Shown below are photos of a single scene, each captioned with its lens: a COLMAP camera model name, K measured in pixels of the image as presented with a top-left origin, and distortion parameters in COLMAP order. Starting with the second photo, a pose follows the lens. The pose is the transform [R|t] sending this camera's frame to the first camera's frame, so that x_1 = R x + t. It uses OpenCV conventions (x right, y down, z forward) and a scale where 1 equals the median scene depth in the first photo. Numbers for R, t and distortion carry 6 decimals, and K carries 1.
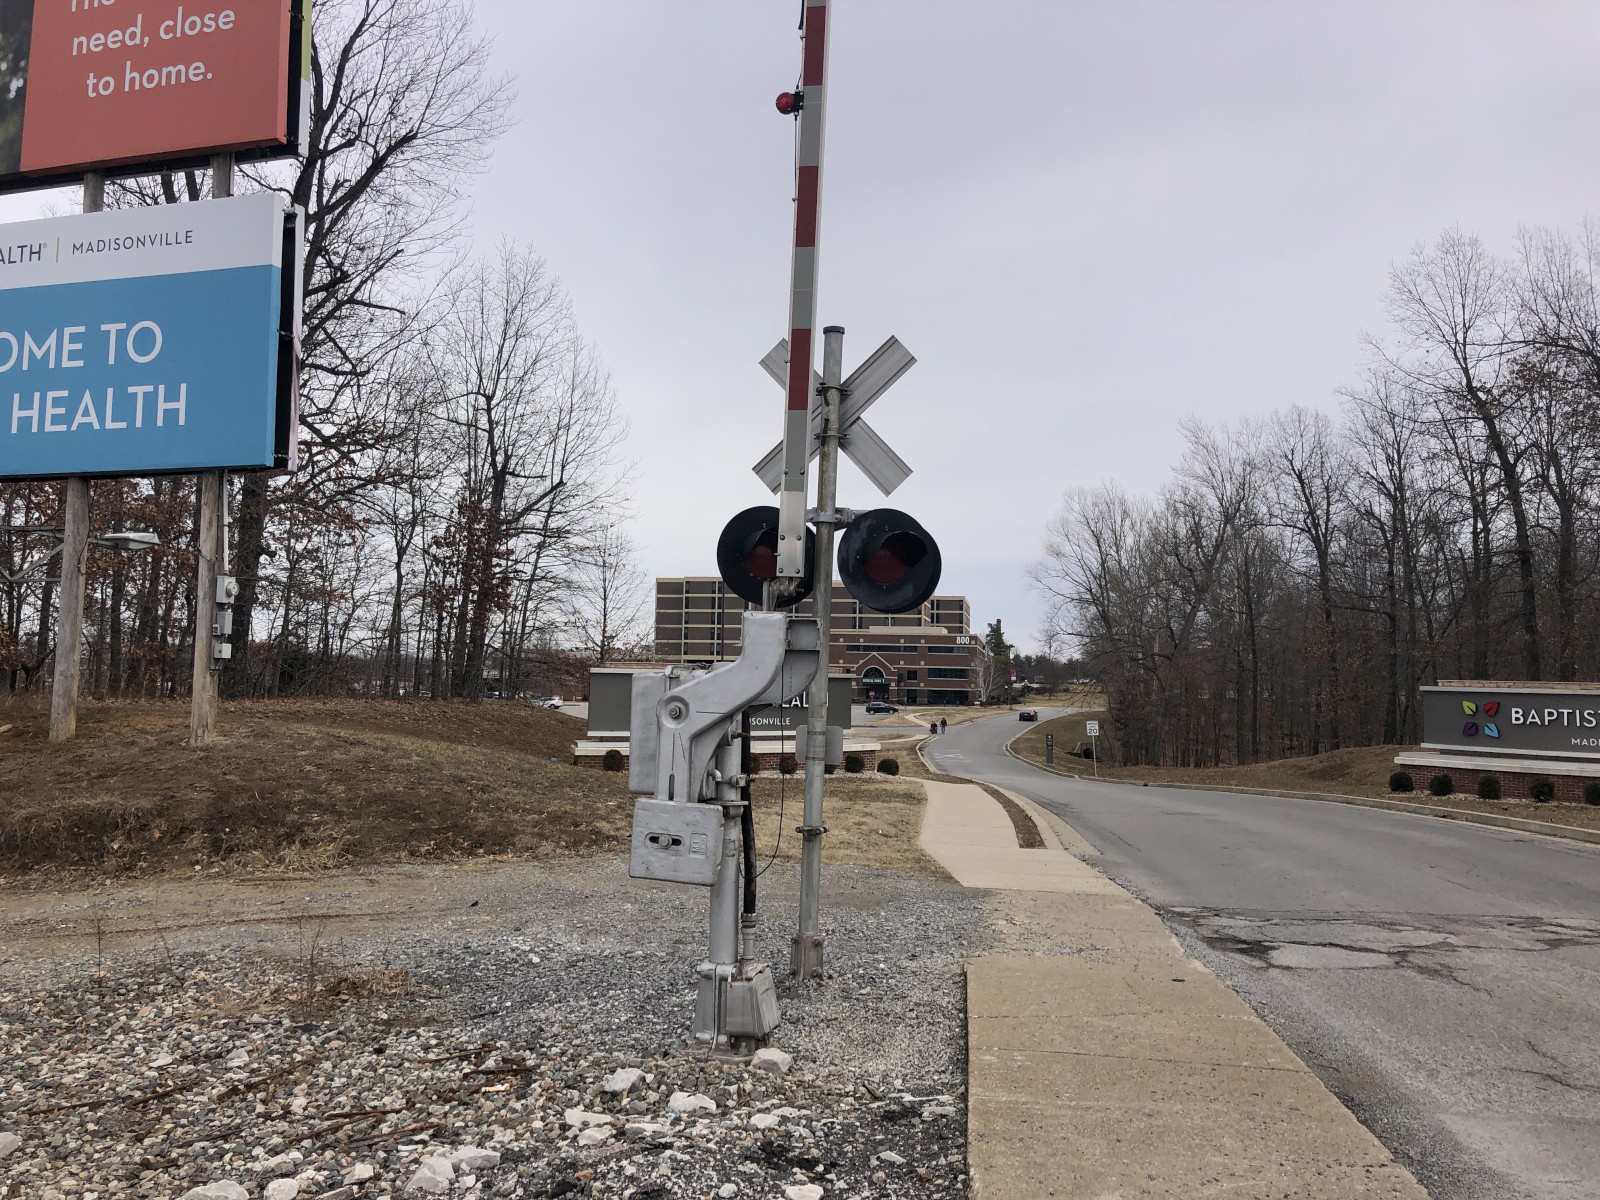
lens RADIAL K [[1325.8, 0, 797.3], [0, 1325.8, 599.3], [0, 0, 1]] dist [0.040178, -0.041421]
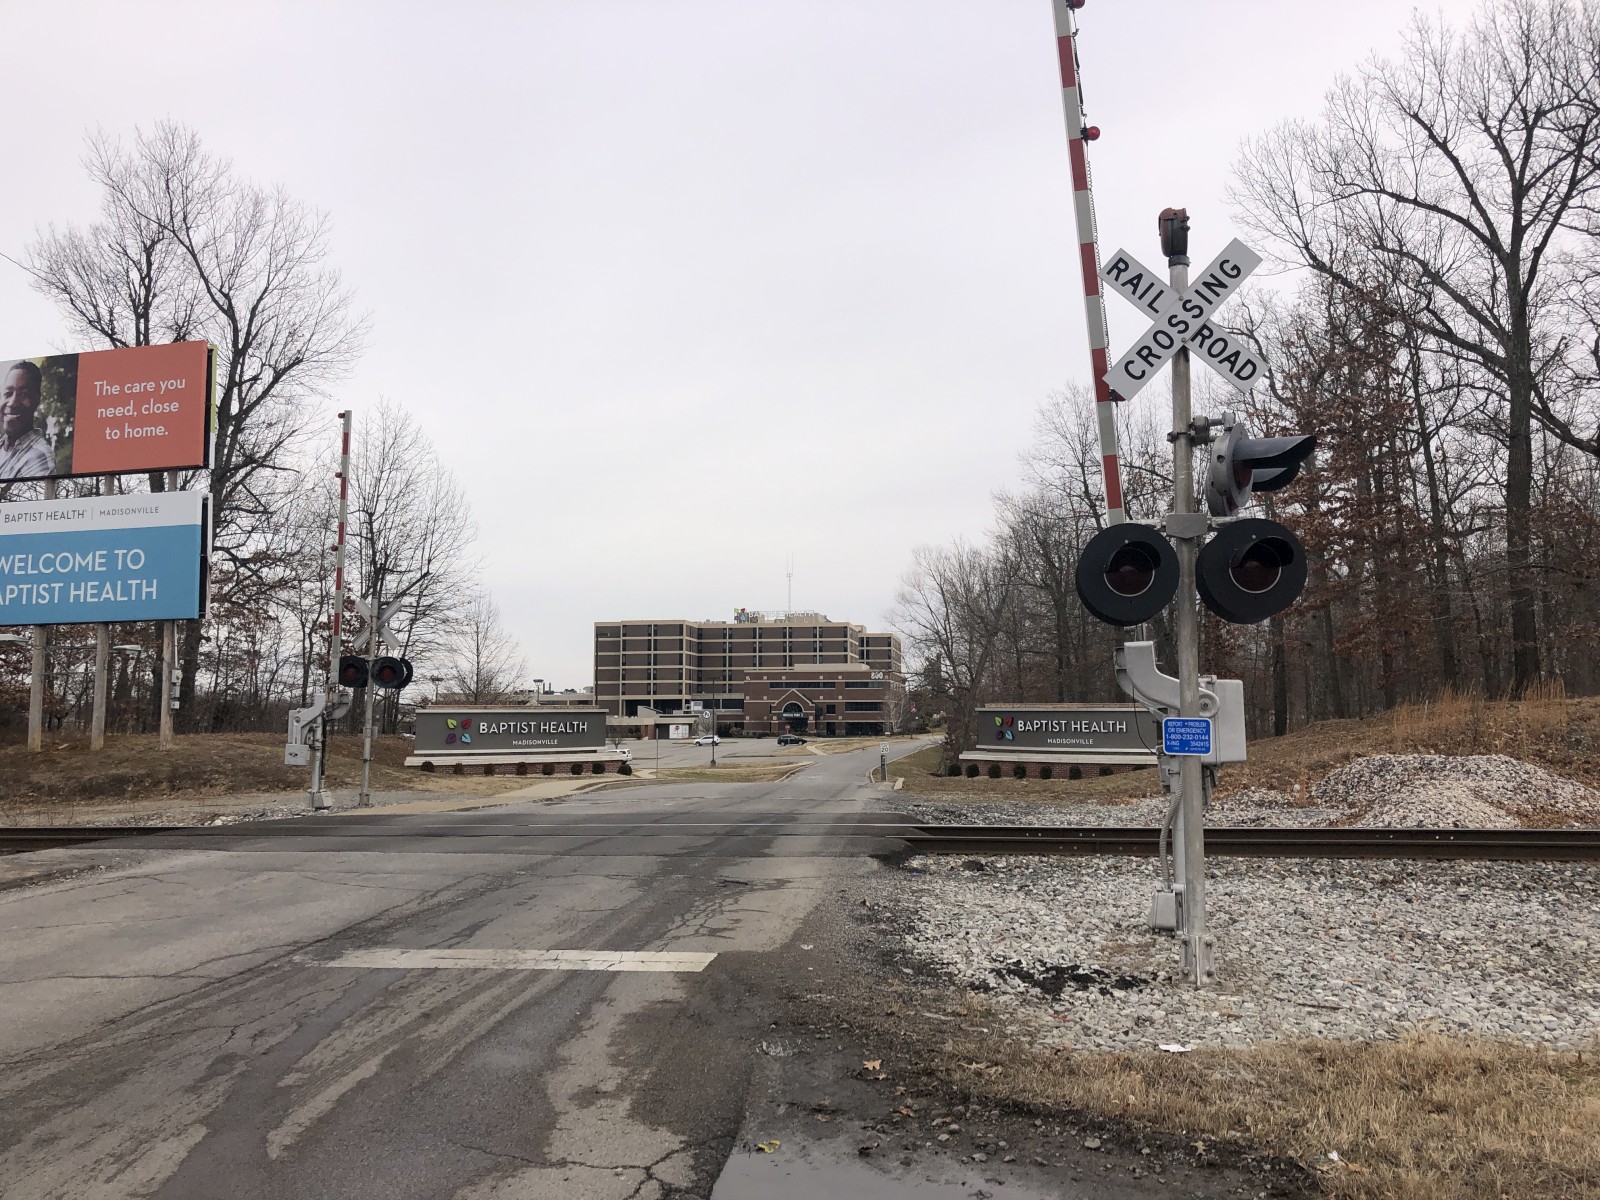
lens RADIAL K [[1325.8, 0, 815.0], [0, 1325.8, 606.1], [0, 0, 1]] dist [0.040178, -0.041421]
pose [[0.998986, -0.019661, 0.040514, 0.235155], [0.020545, 0.999557, -0.021538, -0.024216], [-0.040073, 0.022348, 0.998947, -0.544781]]
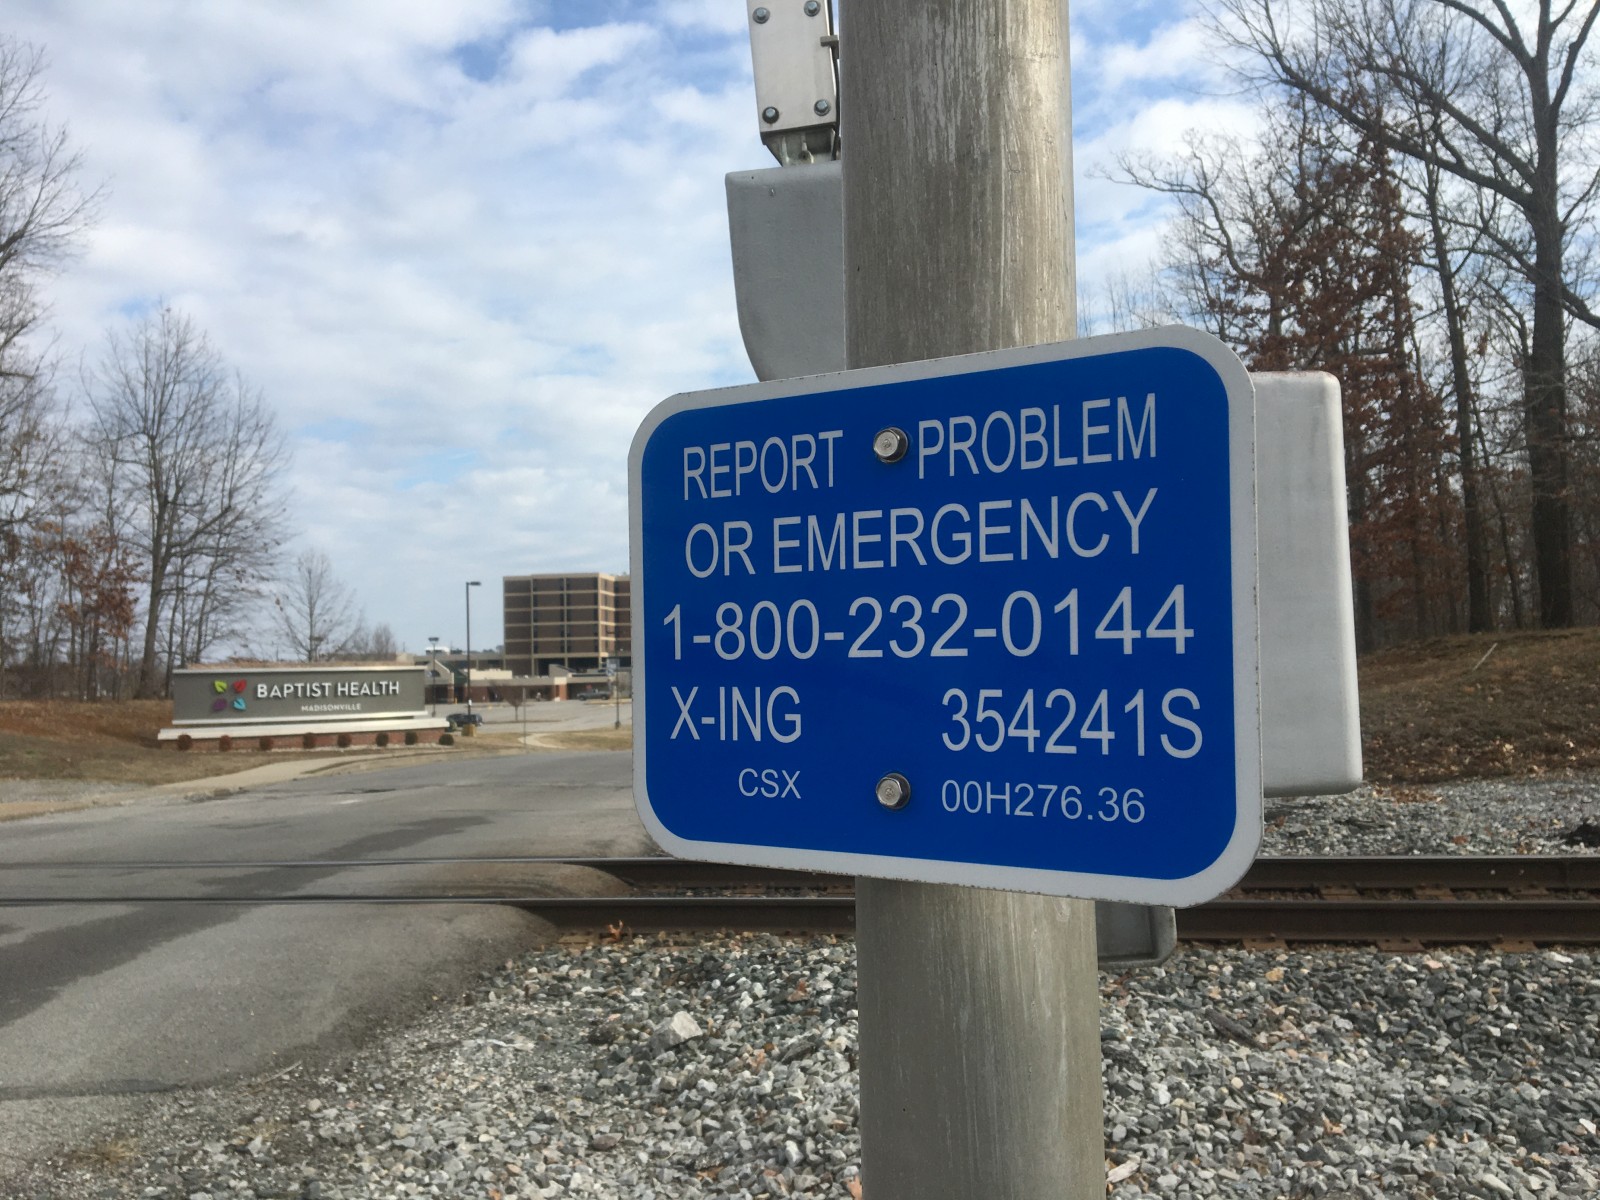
lens RADIAL K [[1363.6, 0, 785.9], [0, 1363.6, 599.1], [0, 0, 1]] dist [0.014537, -0.032932]
pose [[0.997146, -0.036531, 0.066066, 0.315802], [0.036074, 0.999316, 0.008109, -0.002877], [-0.066317, -0.005703, 0.997782, -0.292108]]
